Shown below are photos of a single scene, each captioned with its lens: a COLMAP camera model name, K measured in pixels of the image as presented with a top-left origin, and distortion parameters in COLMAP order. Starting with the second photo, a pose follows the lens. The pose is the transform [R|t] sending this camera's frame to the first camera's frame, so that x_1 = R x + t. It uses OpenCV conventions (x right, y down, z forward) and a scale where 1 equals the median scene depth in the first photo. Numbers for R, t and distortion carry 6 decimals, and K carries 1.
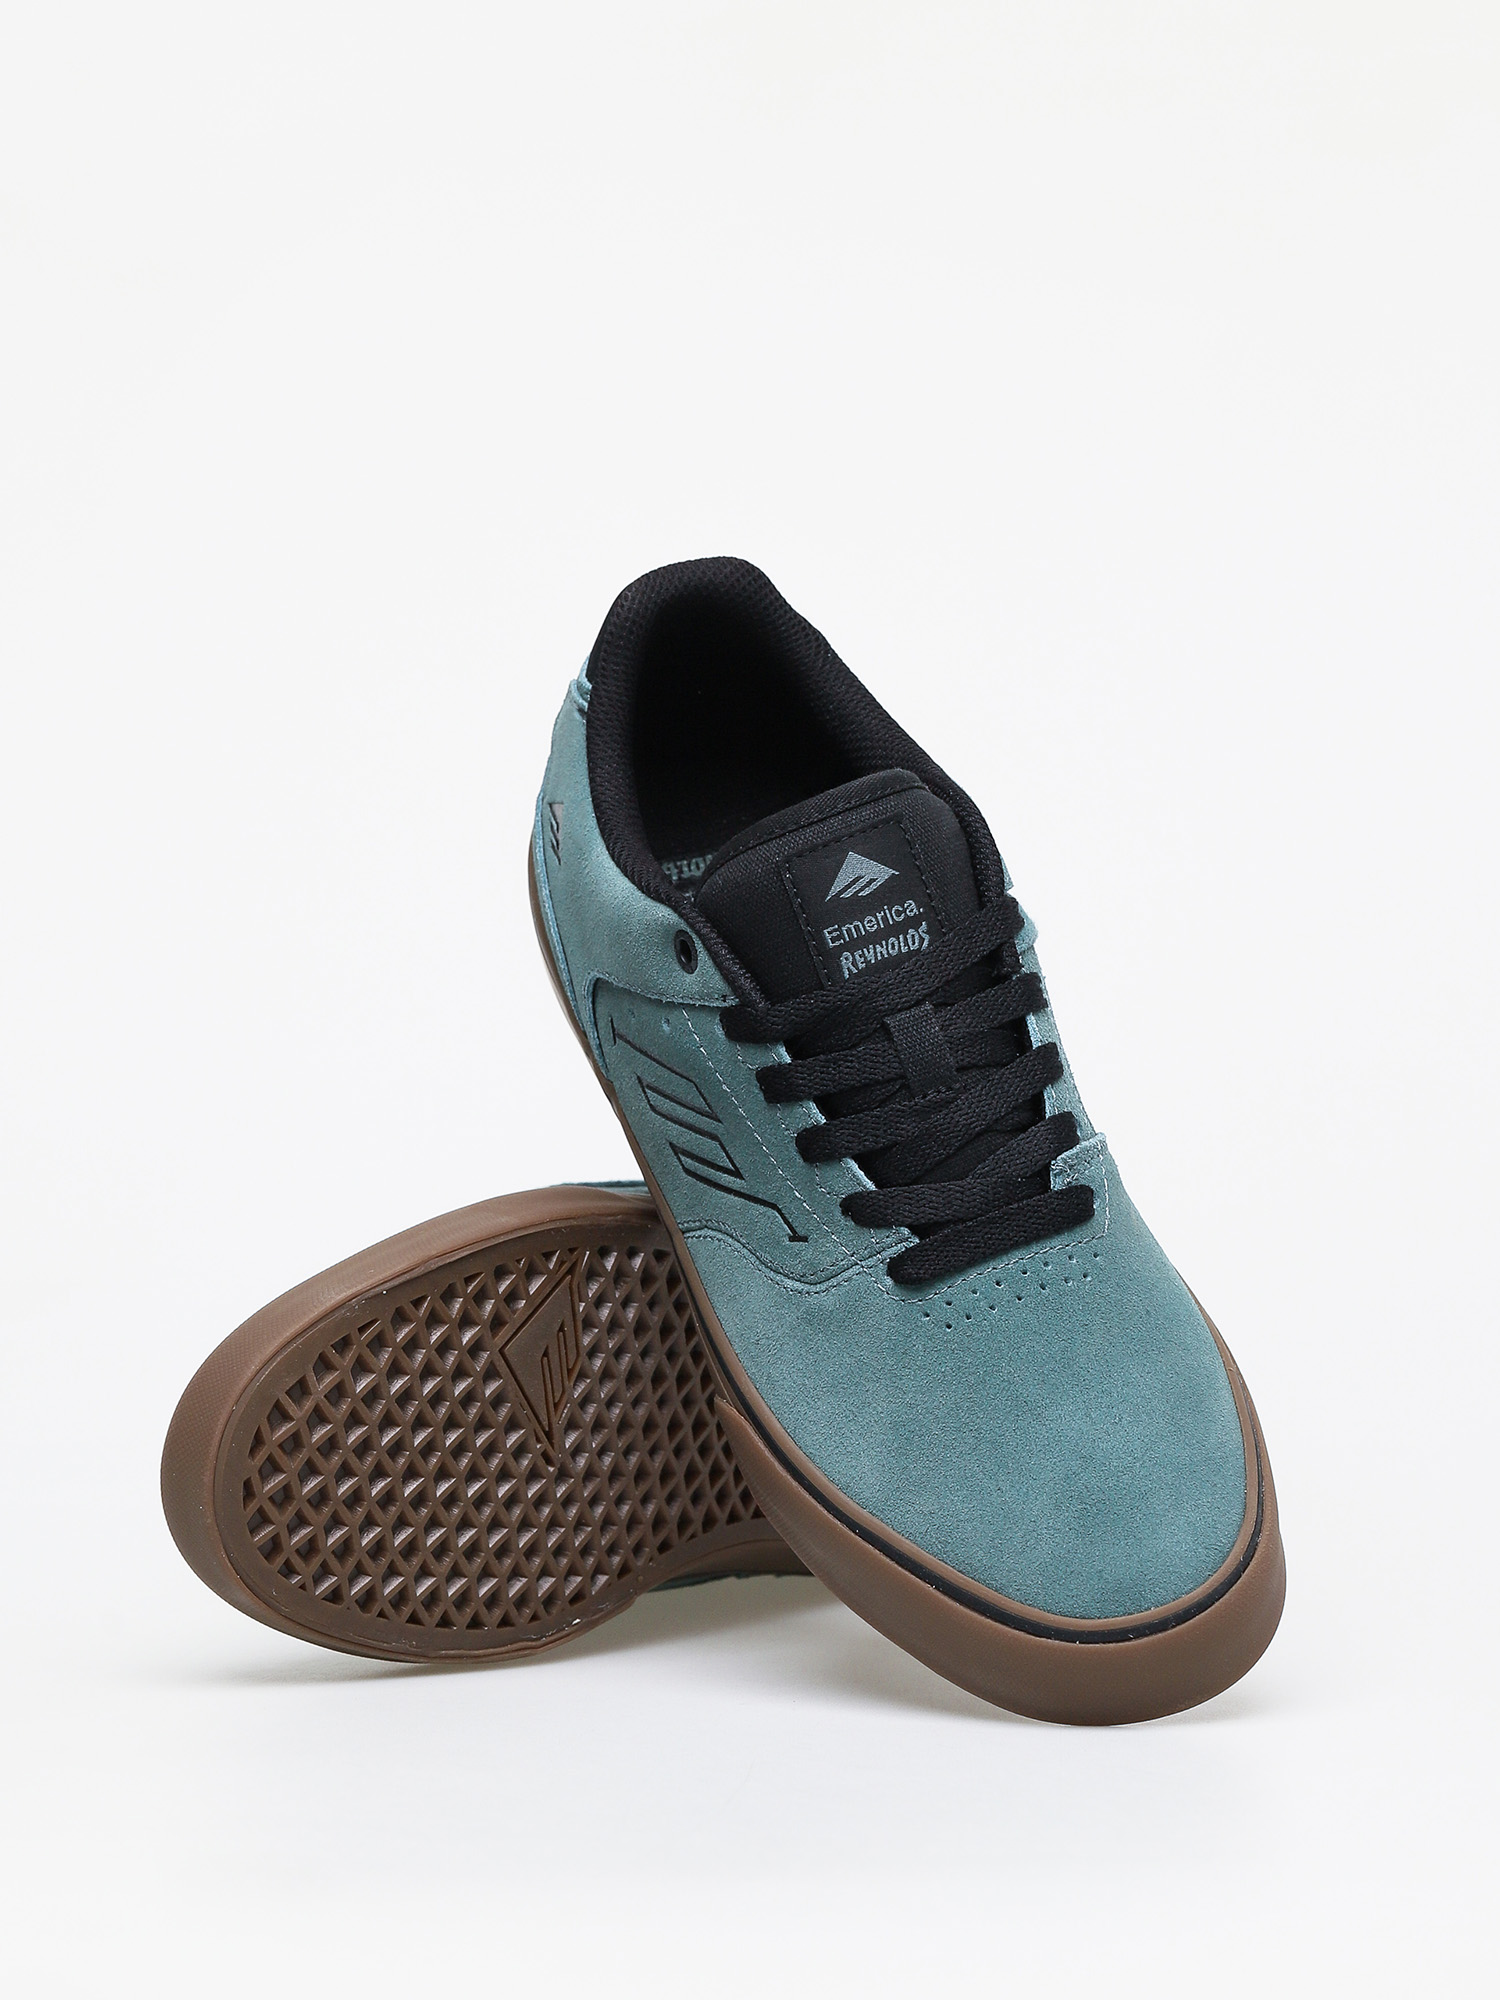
lens RADIAL K [[6923.3, 0, 750.1], [0, 6923.3, 1000.1], [0, 0, 1]] dist [0.159619, 0.000000]
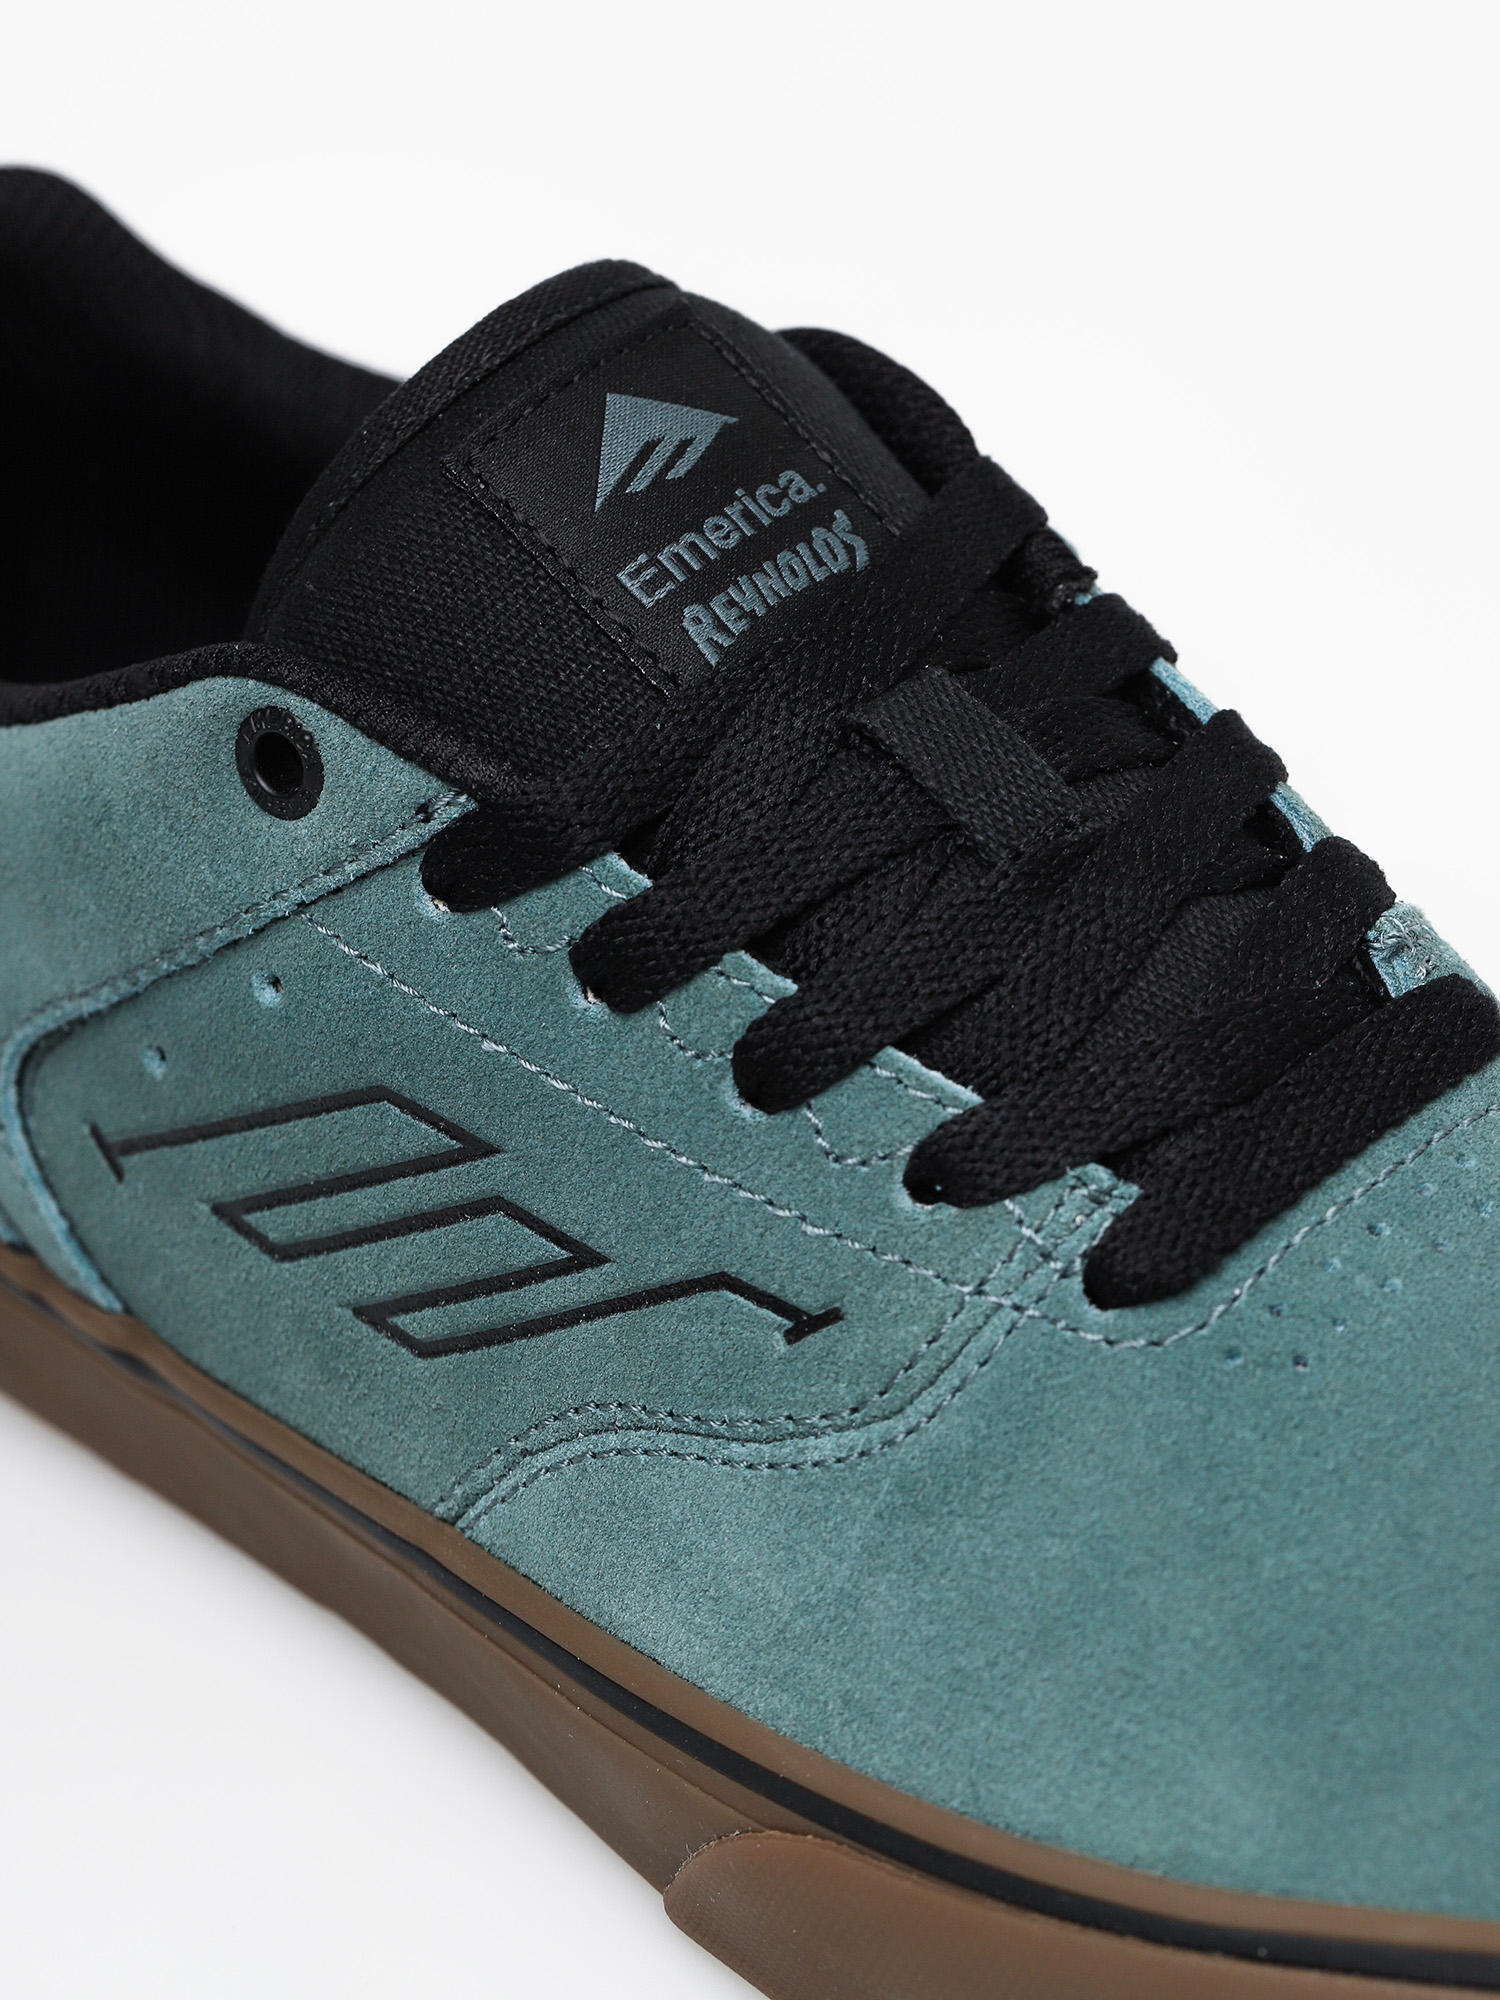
lens RADIAL K [[6923.3, 0, 749.5], [0, 6923.3, 1000.0], [0, 0, 1]] dist [0.159619, 0.000000]
pose [[0.923693, -0.253928, 0.286901, -0.101167], [0.328892, 0.909623, -0.253804, 0.113941], [-0.196524, 0.328797, 0.923727, 0.643152]]
